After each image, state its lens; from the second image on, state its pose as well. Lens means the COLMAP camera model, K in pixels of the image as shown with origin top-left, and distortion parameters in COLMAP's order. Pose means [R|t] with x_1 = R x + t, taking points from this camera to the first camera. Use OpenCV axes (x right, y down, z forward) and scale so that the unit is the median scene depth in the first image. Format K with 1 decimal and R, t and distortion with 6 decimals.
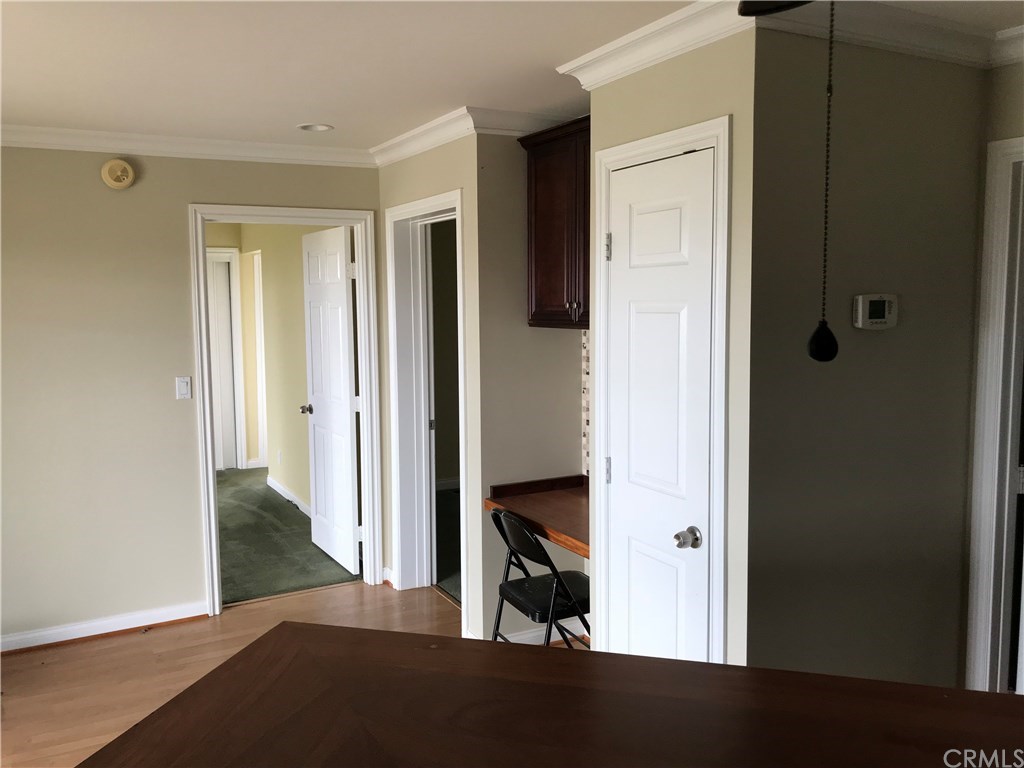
lens RADIAL K [[841.0, 0, 512.0], [0, 841.0, 384.0], [0, 0, 1]] dist [0.005423, -0.005017]
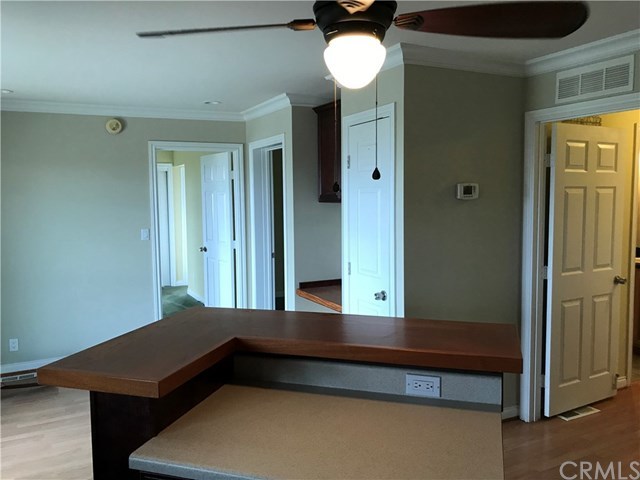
lens RADIAL K [[509.2, 0, 320.0], [0, 509.2, 240.0], [0, 0, 1]] dist [0.010141, 0.000357]
pose [[0.999606, 0.000816, -0.028051, 0.054772], [-0.001121, 0.999941, -0.010849, 0.032494], [0.028040, 0.010876, 0.999548, -0.192667]]
